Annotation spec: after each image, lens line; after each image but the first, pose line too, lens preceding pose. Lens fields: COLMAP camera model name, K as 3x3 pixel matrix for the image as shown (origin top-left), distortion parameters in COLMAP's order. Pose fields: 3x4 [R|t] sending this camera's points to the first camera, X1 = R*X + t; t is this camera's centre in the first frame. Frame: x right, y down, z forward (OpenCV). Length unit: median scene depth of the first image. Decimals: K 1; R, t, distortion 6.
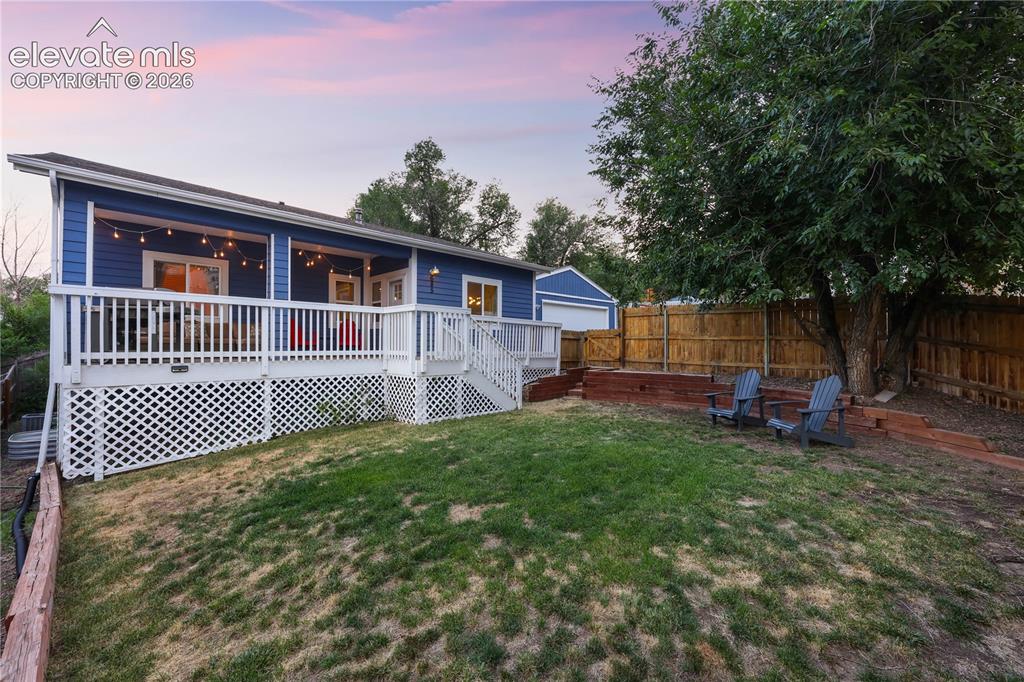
lens RADIAL K [[411.9, 0, 511.9], [0, 411.9, 343.9], [0, 0, 1]] dist [-0.000821, -0.000163]
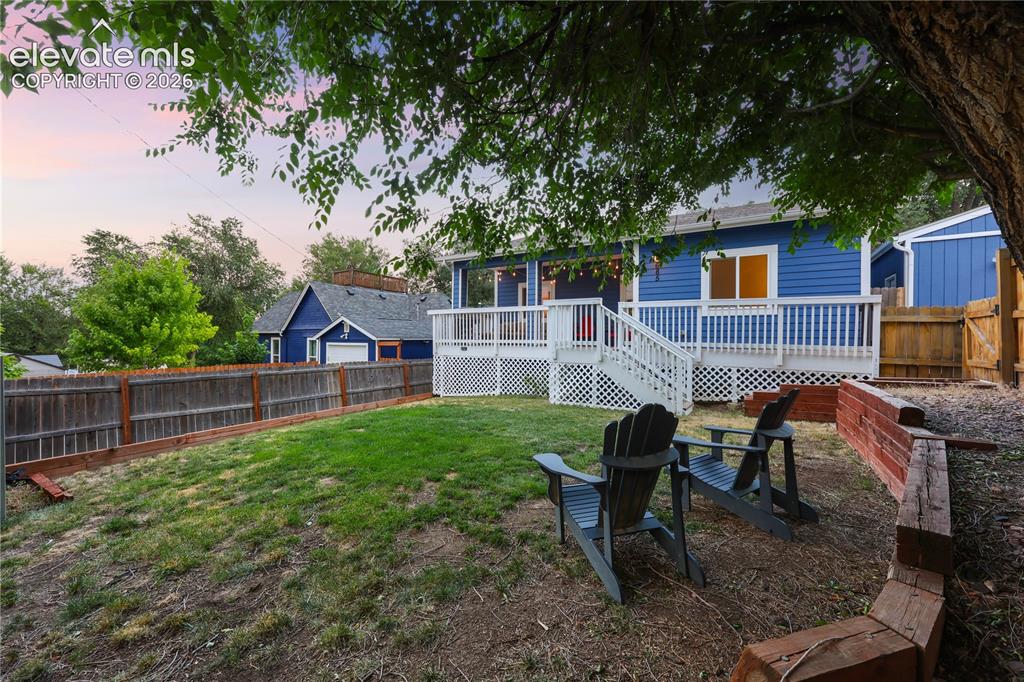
lens RADIAL K [[411.9, 0, 512.9], [0, 411.9, 339.6], [0, 0, 1]] dist [-0.000821, -0.000163]
pose [[0.242764, 0.003452, -0.970079, 0.776249], [0.002636, 0.999988, 0.004218, 0.007845], [0.970082, -0.003581, 0.242751, 0.532128]]
